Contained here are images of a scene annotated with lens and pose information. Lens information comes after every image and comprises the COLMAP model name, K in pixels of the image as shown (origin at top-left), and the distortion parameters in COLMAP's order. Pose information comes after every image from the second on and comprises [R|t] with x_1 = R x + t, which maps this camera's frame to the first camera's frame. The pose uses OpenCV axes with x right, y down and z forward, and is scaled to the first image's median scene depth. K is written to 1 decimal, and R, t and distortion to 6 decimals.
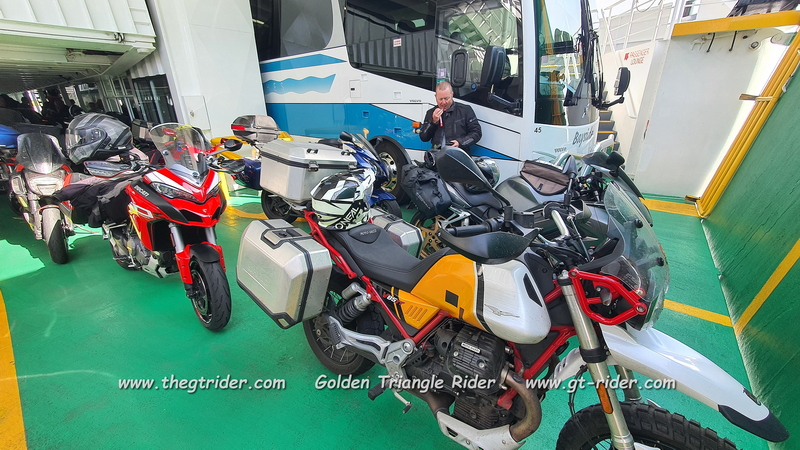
lens RADIAL K [[318.5, 0, 395.9], [0, 318.5, 222.5], [0, 0, 1]] dist [0.000160, -0.000165]
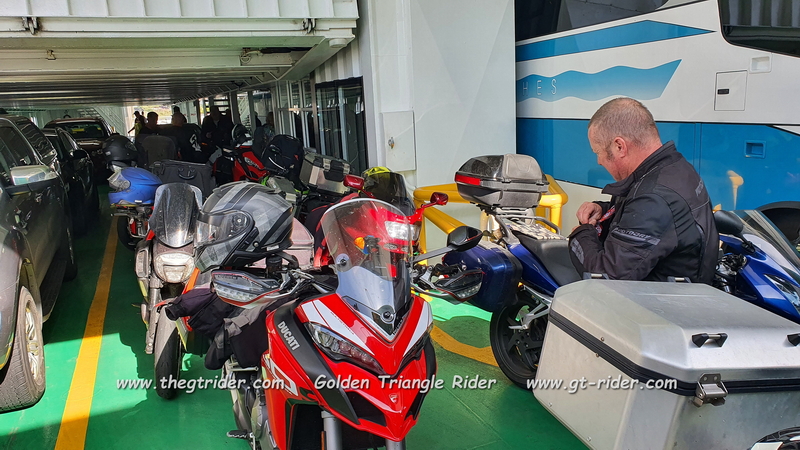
lens RADIAL K [[622.2, 0, 400.0], [0, 622.2, 225.0], [0, 0, 1]] dist [0.028447, -0.001103]
pose [[0.866839, 0.073589, -0.493128, -0.089735], [-0.149923, 0.981746, -0.117035, -0.085675], [0.475514, 0.175382, 0.862048, 0.106445]]
